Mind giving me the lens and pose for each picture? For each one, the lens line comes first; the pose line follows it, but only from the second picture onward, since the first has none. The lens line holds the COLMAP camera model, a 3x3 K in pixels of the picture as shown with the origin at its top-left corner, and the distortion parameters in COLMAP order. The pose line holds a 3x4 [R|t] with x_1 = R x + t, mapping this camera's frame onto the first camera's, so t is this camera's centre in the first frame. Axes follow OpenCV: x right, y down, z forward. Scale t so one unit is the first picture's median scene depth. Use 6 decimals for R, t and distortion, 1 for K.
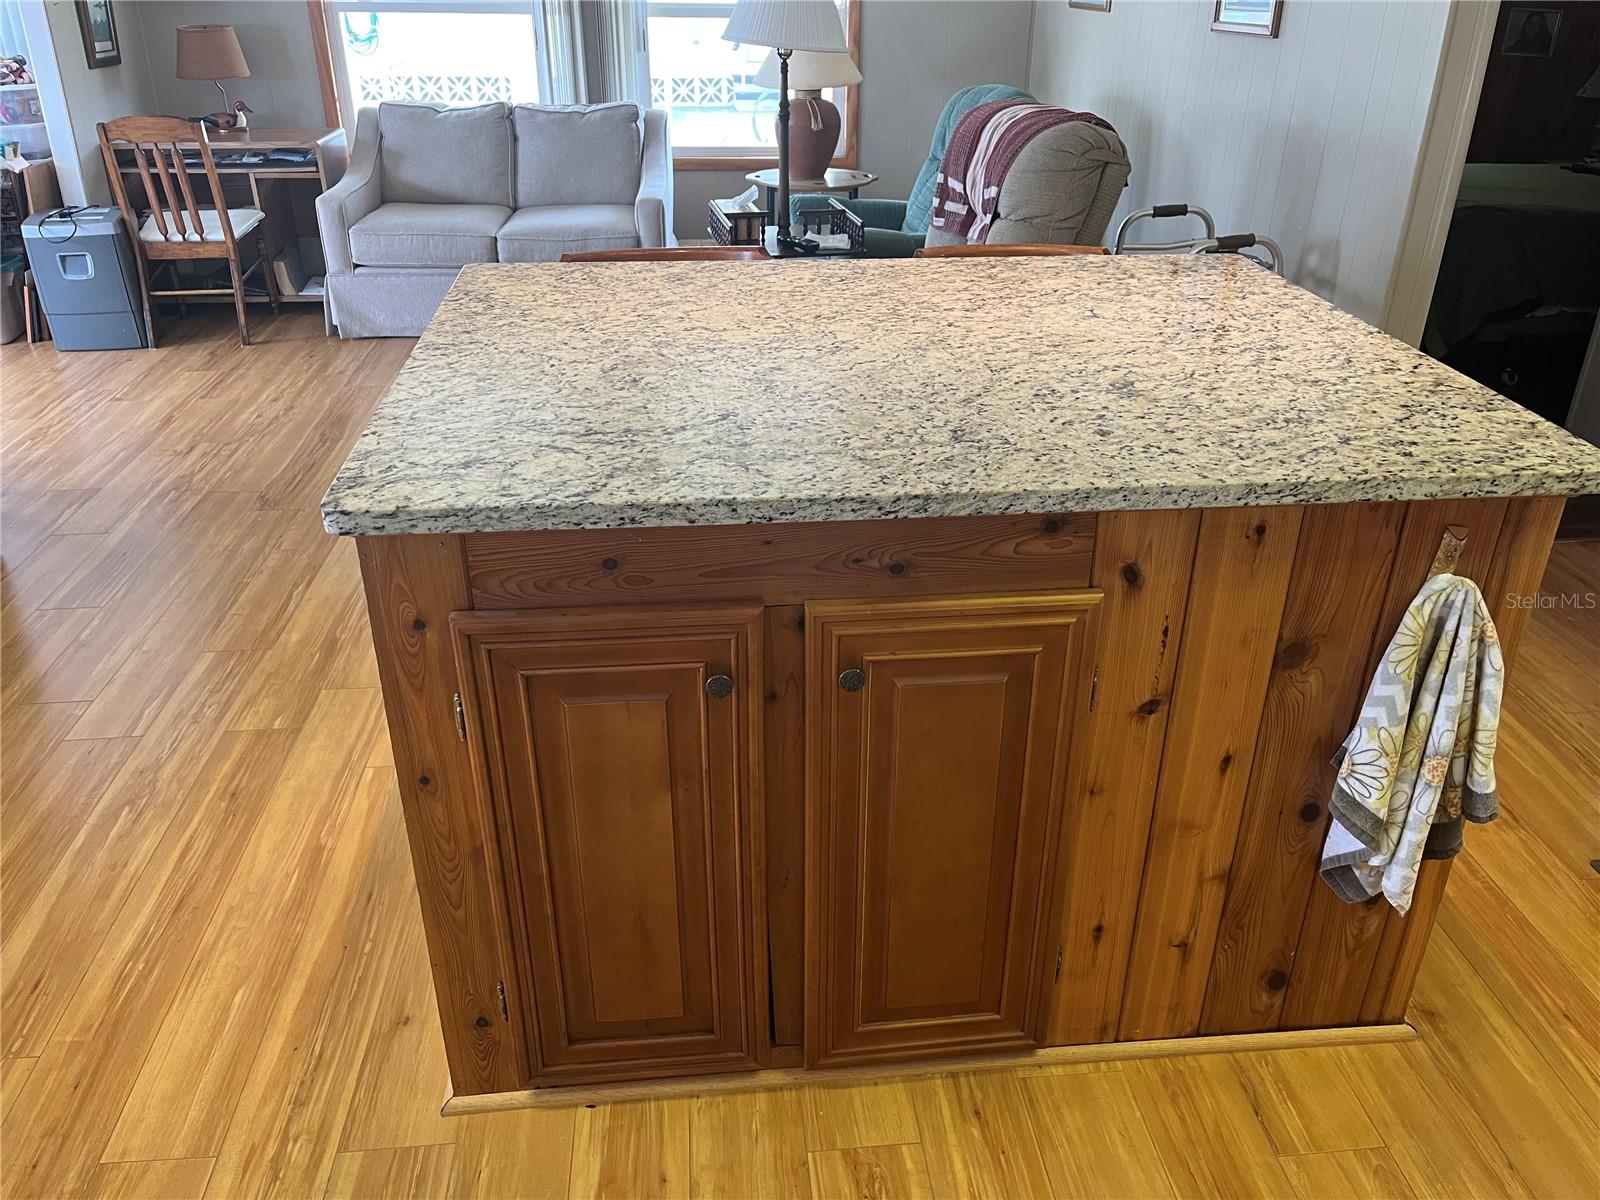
lens RADIAL K [[1218.1, 0, 798.1], [0, 1218.1, 575.2], [0, 0, 1]] dist [0.060999, -0.082924]
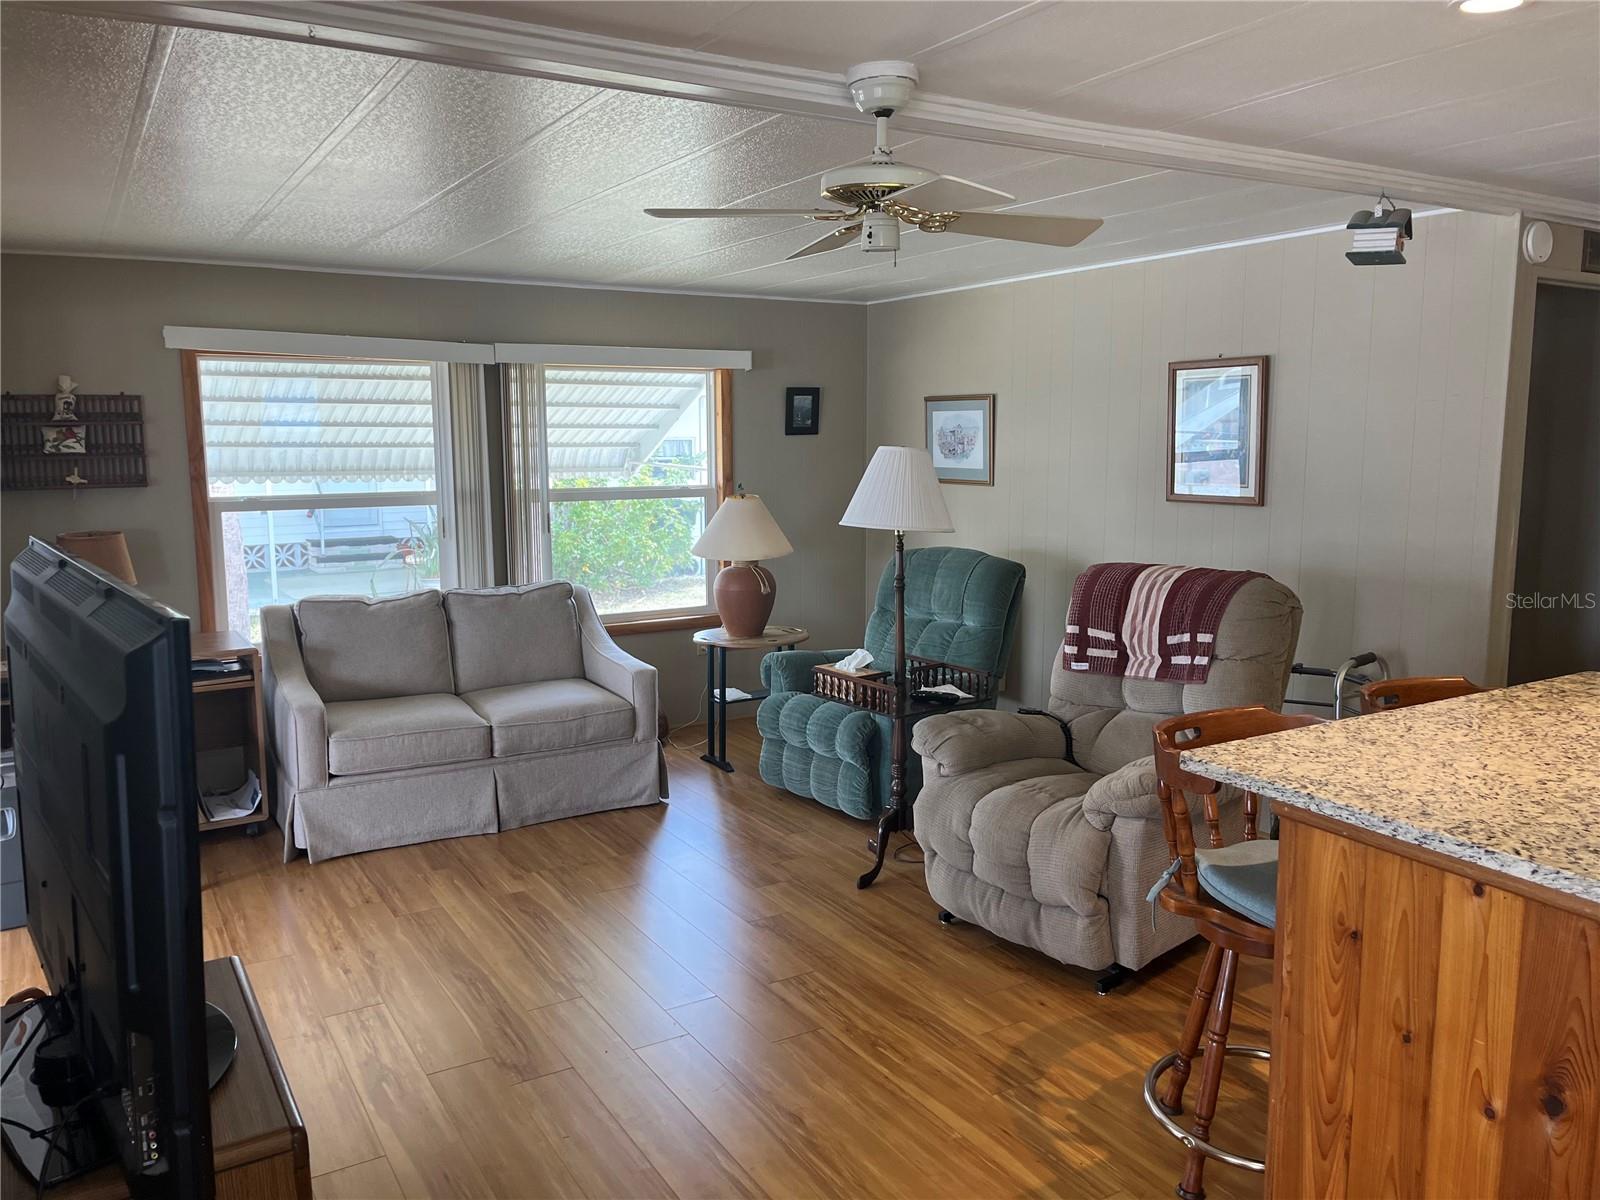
lens RADIAL K [[1218.1, 0, 782.3], [0, 1218.1, 580.7], [0, 0, 1]] dist [0.060999, -0.082924]
pose [[0.908731, -0.066758, 0.412010, -0.418961], [0.199079, 0.936930, -0.287279, -0.067142], [-0.366846, 0.343082, 0.864707, 0.074546]]
